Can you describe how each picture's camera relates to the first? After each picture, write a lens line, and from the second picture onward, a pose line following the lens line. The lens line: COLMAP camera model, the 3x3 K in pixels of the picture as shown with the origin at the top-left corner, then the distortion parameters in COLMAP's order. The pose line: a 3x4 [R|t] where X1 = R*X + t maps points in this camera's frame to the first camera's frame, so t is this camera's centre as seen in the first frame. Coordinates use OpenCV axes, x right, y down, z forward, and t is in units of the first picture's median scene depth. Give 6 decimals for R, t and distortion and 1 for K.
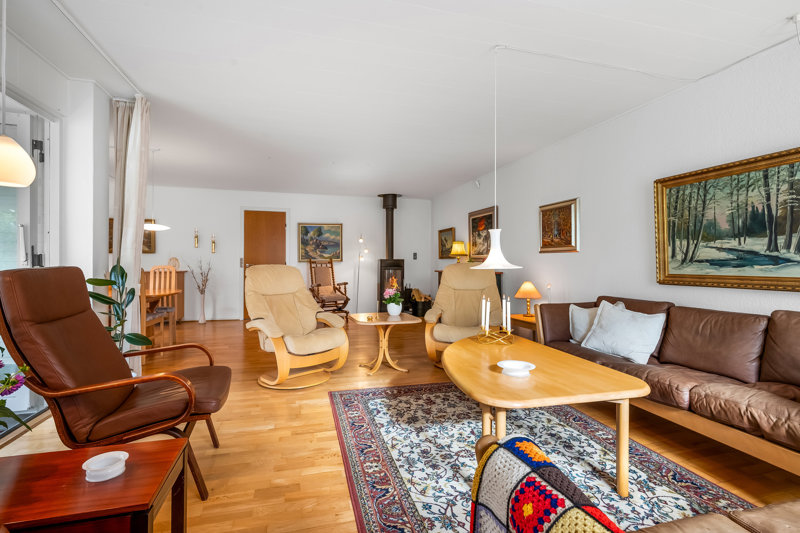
lens RADIAL K [[386.7, 0, 400.3], [0, 386.7, 262.6], [0, 0, 1]] dist [-0.001429, -0.000624]
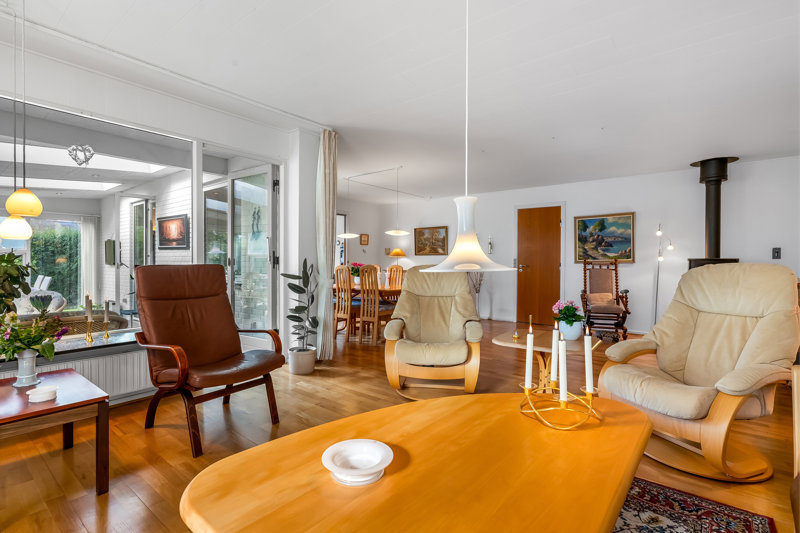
lens RADIAL K [[386.7, 0, 400.3], [0, 386.7, 262.6], [0, 0, 1]] dist [-0.001429, -0.000624]
pose [[0.580803, 0.000305, -0.814044, 0.203329], [-0.004062, 0.999989, -0.002523, 0.001522], [0.814034, 0.004772, 0.580798, 0.193313]]
